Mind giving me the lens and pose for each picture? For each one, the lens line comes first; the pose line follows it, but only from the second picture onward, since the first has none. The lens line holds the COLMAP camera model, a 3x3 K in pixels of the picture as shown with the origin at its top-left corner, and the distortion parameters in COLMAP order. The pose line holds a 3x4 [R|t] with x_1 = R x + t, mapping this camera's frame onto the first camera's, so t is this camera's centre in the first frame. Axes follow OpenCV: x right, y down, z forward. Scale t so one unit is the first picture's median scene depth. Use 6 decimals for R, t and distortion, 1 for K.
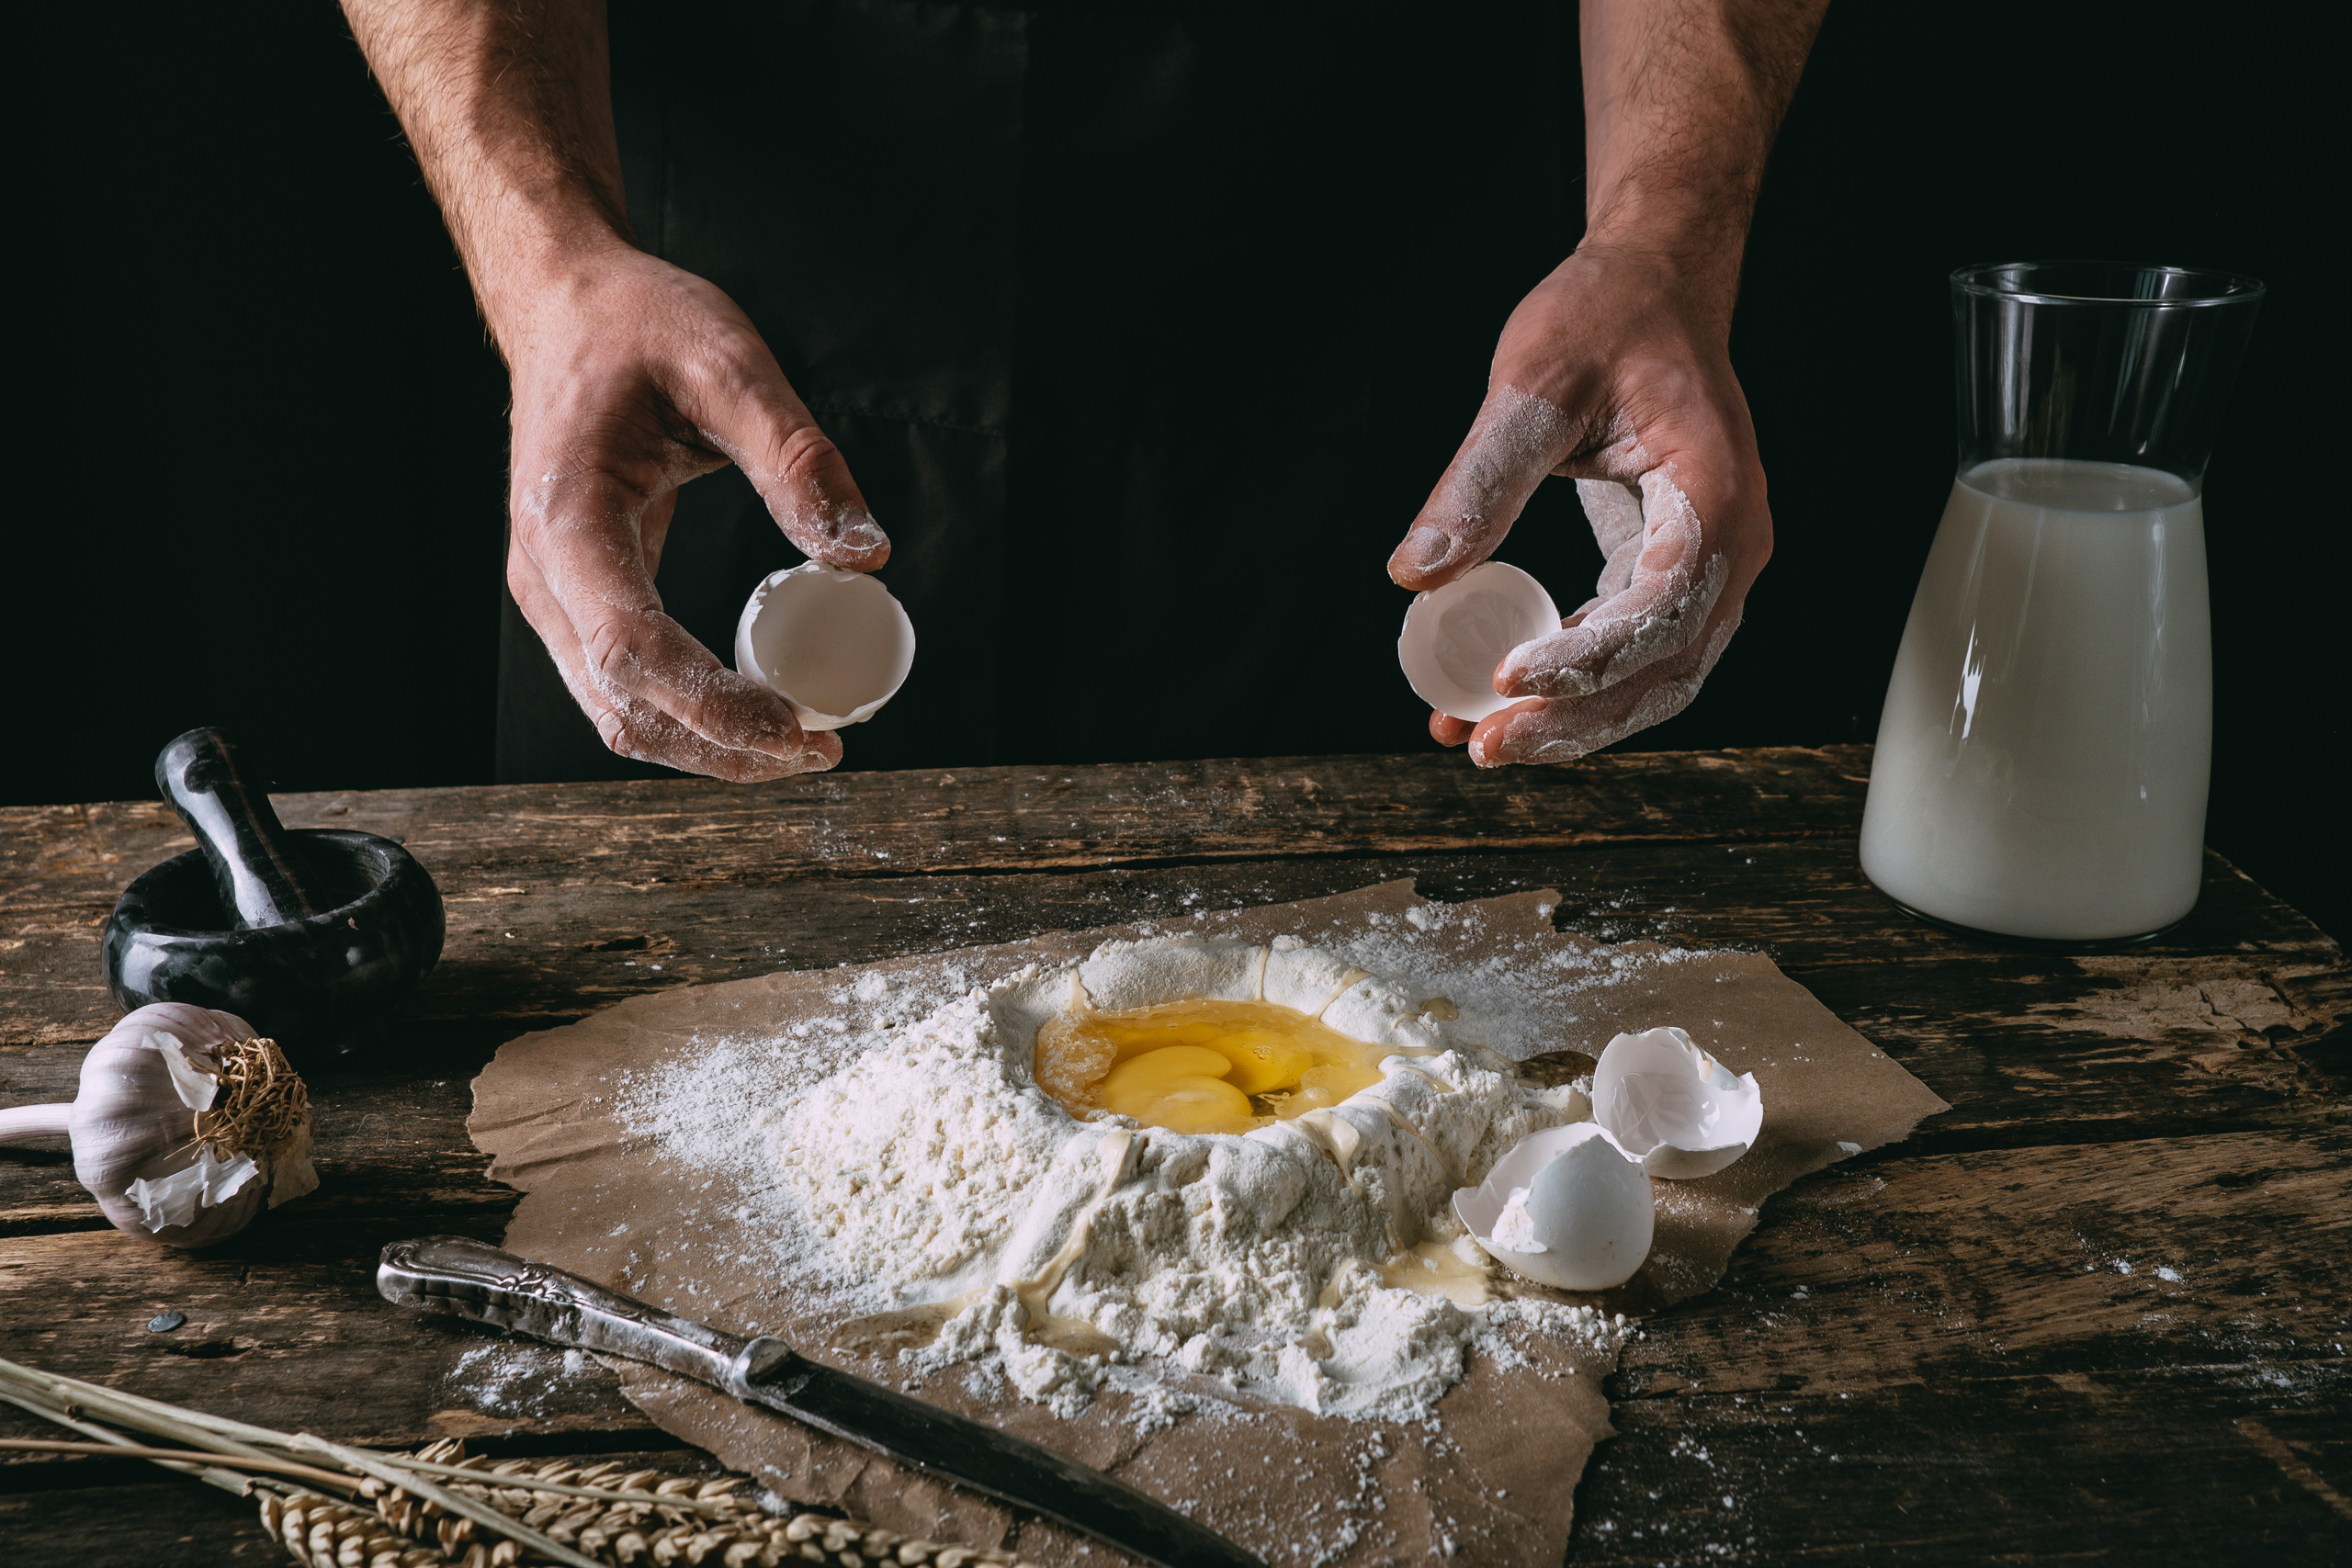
lens RADIAL K [[2399.8, 0, 1193.3], [0, 2399.8, 773.2], [0, 0, 1]] dist [-0.006251, 0.000000]
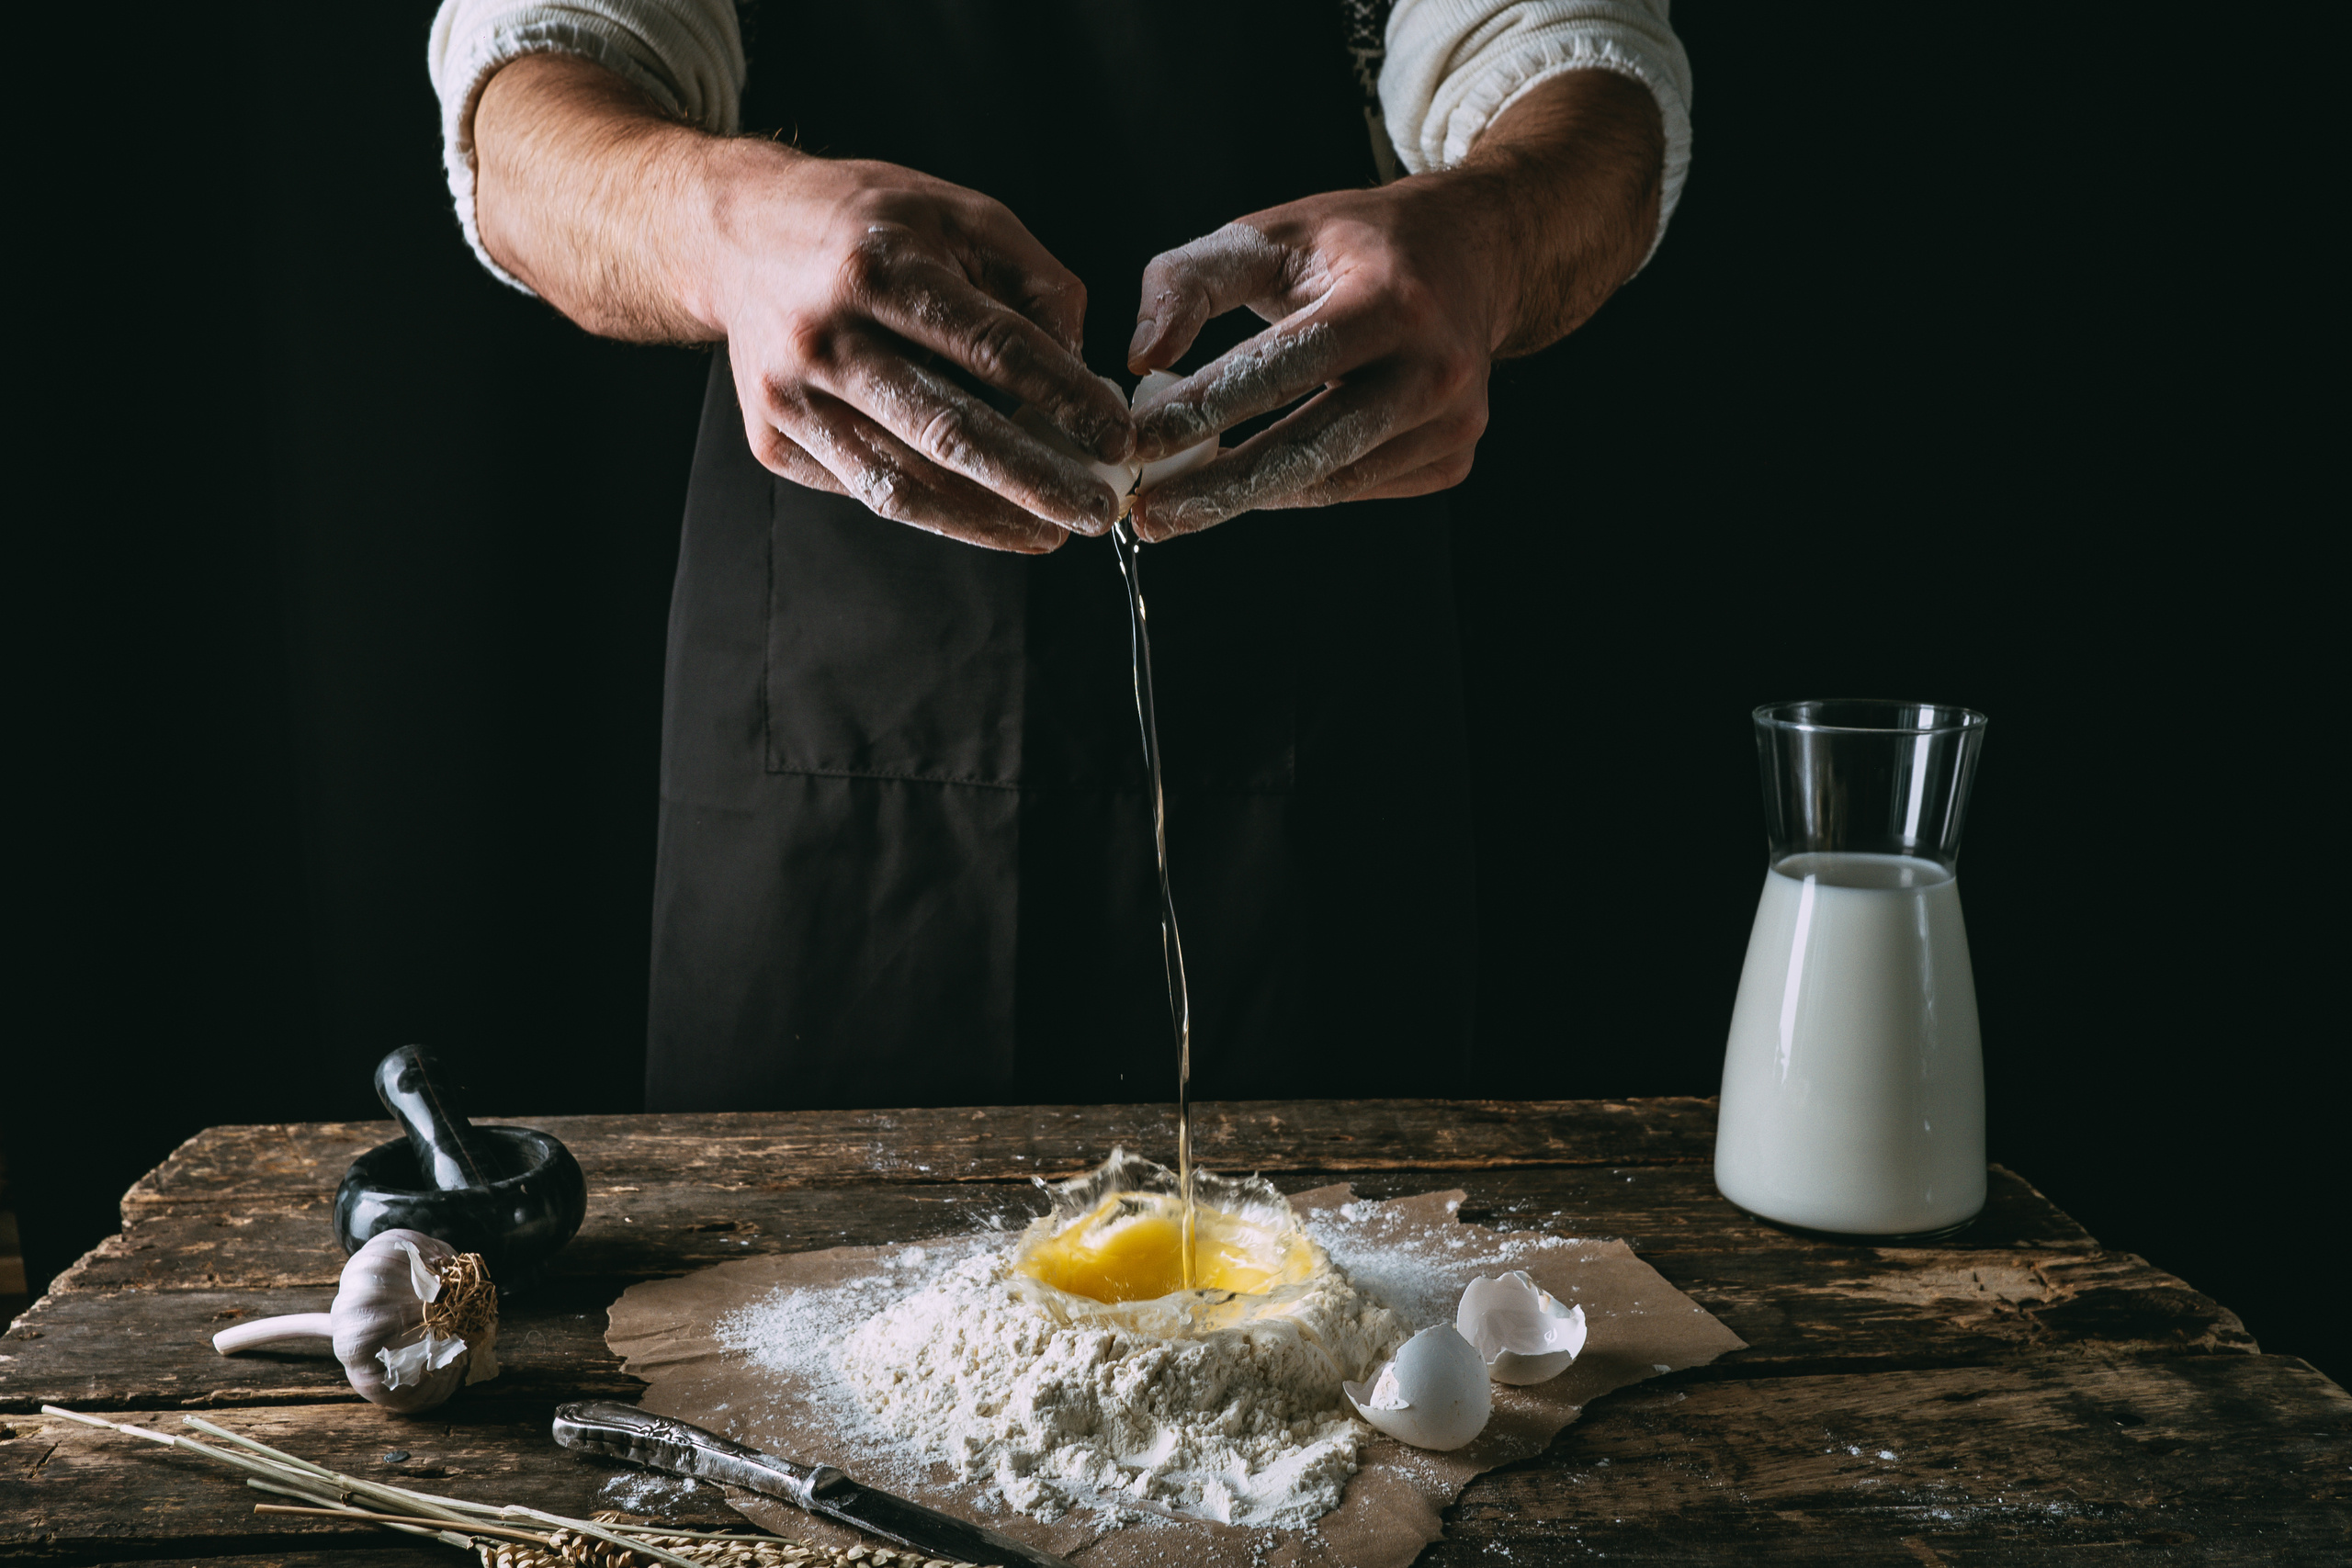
lens RADIAL K [[2399.8, 0, 1167.4], [0, 2399.8, 780.0], [0, 0, 1]] dist [-0.006251, 0.000000]
pose [[0.999522, 0.003052, -0.030761, 0.047500], [-0.008295, 0.985097, -0.171799, 0.068639], [0.029779, 0.171972, 0.984652, -0.353154]]
